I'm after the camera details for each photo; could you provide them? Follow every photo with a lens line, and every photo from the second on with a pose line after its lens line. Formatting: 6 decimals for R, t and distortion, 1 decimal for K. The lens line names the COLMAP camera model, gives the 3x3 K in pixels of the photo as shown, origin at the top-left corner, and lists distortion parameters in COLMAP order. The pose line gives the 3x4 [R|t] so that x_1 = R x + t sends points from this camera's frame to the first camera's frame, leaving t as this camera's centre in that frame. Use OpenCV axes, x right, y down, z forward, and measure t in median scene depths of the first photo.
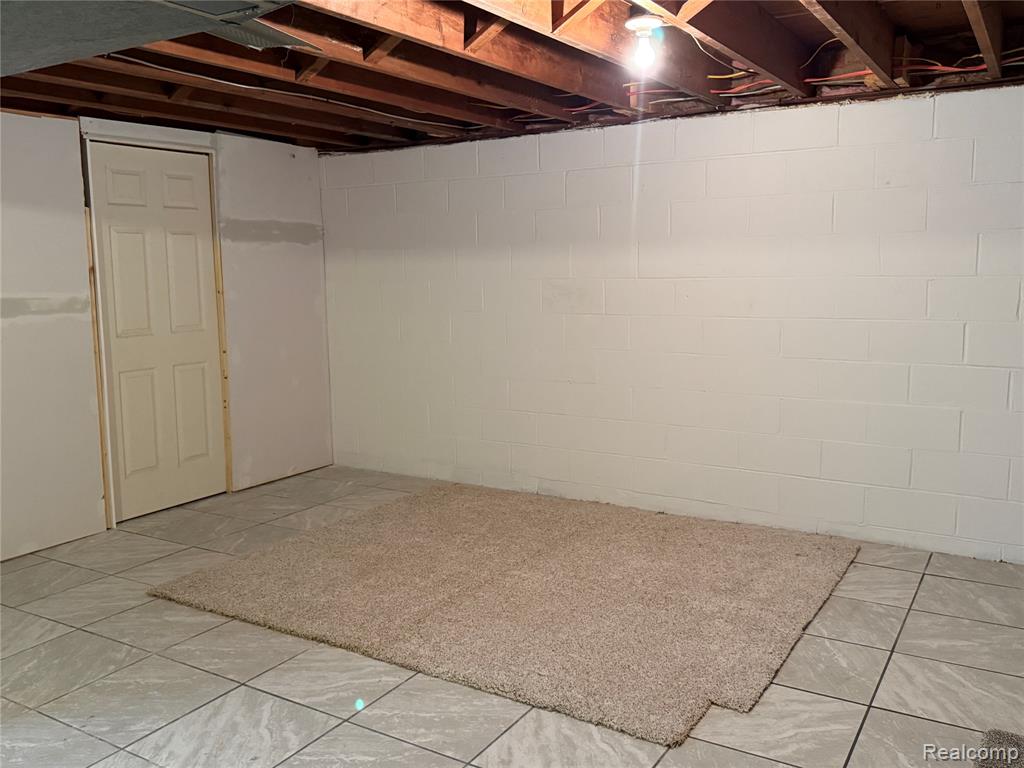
lens RADIAL K [[890.4, 0, 510.9], [0, 890.4, 379.7], [0, 0, 1]] dist [0.080987, 0.002147]
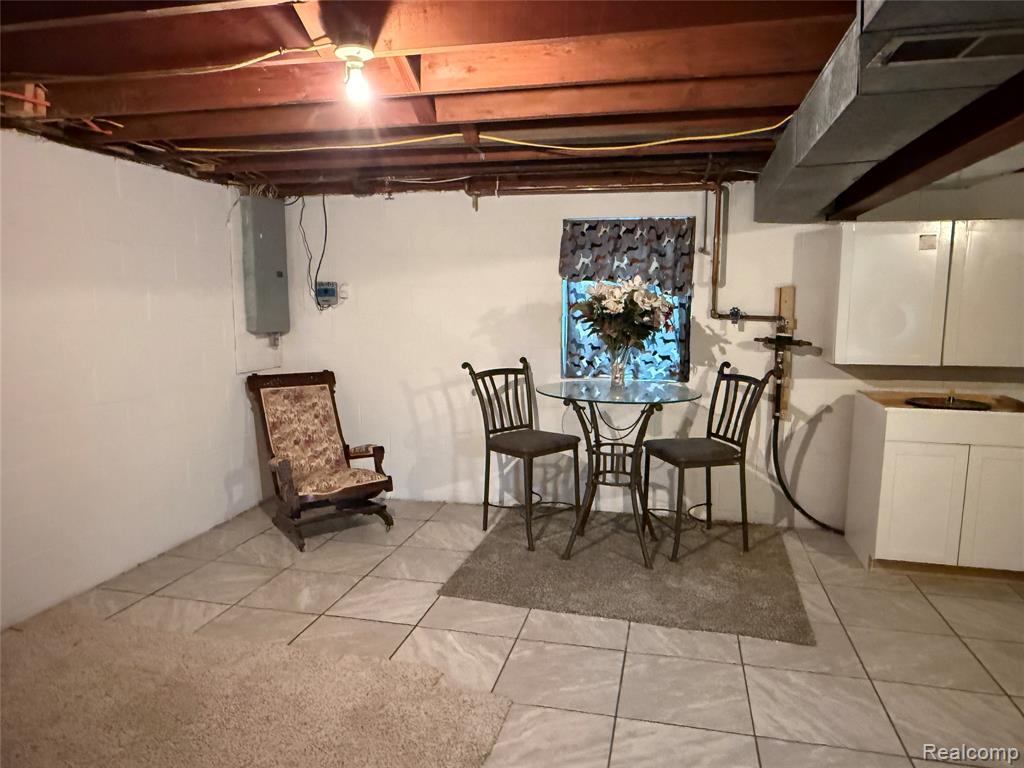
lens RADIAL K [[696.4, 0, 512.4], [0, 696.4, 386.8], [0, 0, 1]] dist [-0.000249, -0.000194]
pose [[-0.305192, -0.096616, 0.947377, -0.493367], [0.132899, 0.980783, 0.142836, -0.102156], [-0.942972, 0.169498, -0.286487, 0.892423]]
